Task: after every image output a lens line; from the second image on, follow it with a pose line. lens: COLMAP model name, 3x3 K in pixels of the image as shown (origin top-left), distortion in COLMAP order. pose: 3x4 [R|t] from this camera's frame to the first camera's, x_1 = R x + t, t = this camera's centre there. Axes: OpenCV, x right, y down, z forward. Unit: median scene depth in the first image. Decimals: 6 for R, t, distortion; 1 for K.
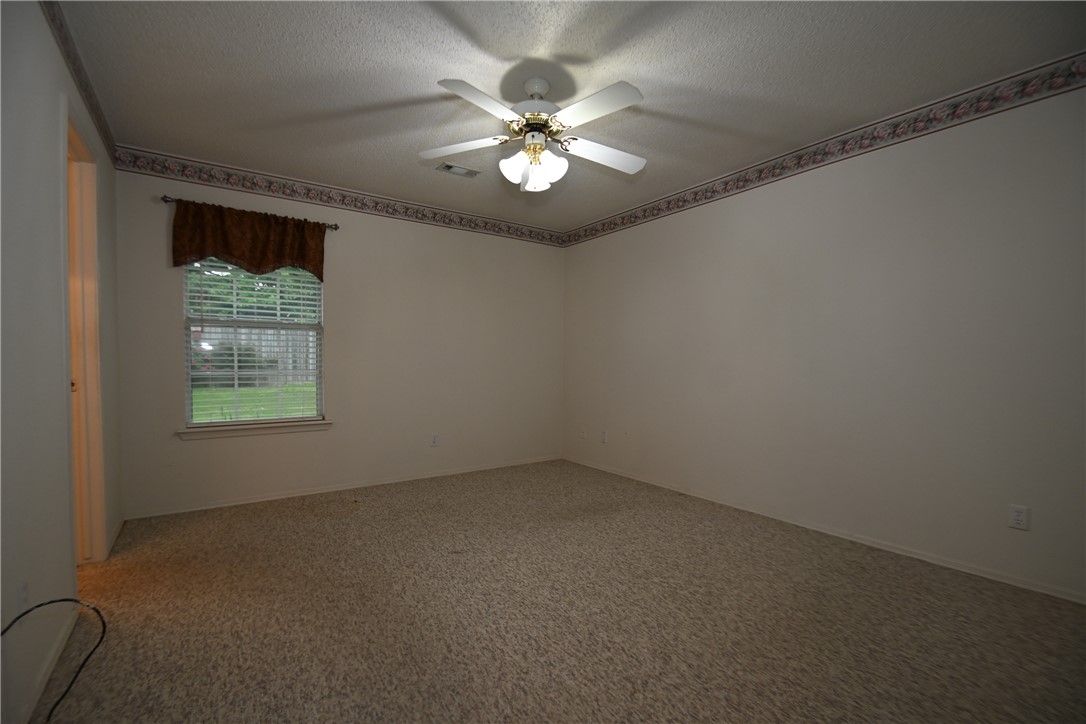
lens RADIAL K [[476.3, 0, 527.3], [0, 476.3, 377.2], [0, 0, 1]] dist [0.000033, -0.000421]
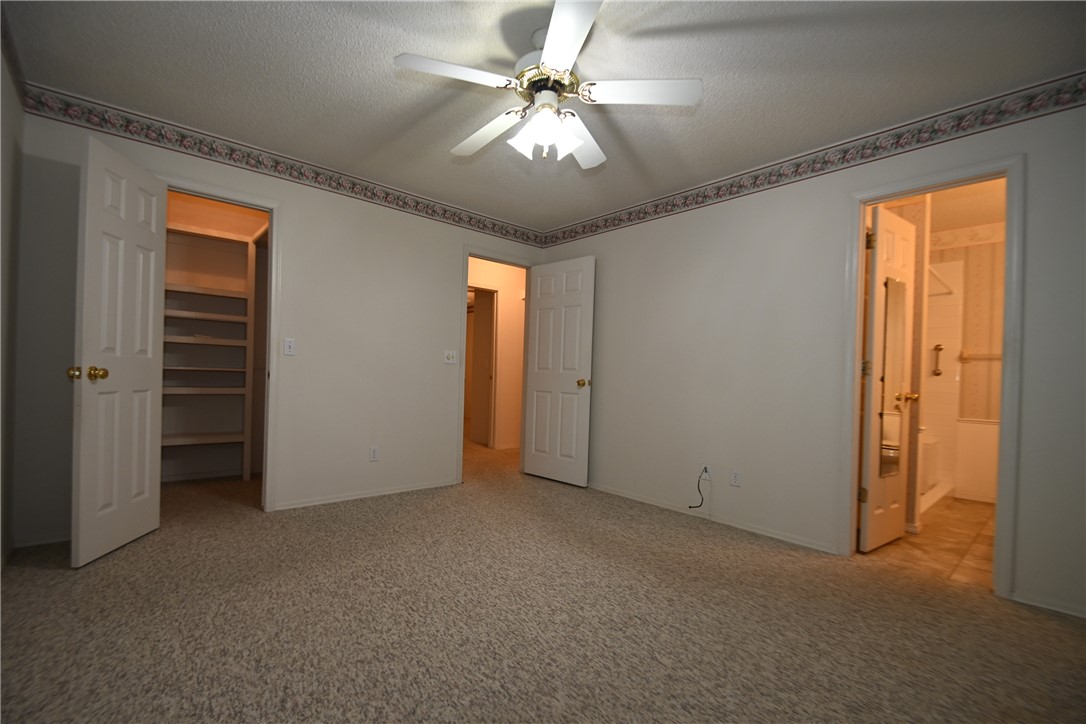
lens RADIAL K [[476.3, 0, 527.3], [0, 476.3, 377.2], [0, 0, 1]] dist [0.000033, -0.000421]
pose [[-0.993108, -0.037448, -0.111059, 0.138360], [-0.041588, 0.998515, 0.035198, -0.033243], [0.109576, 0.039574, -0.993190, 2.018401]]
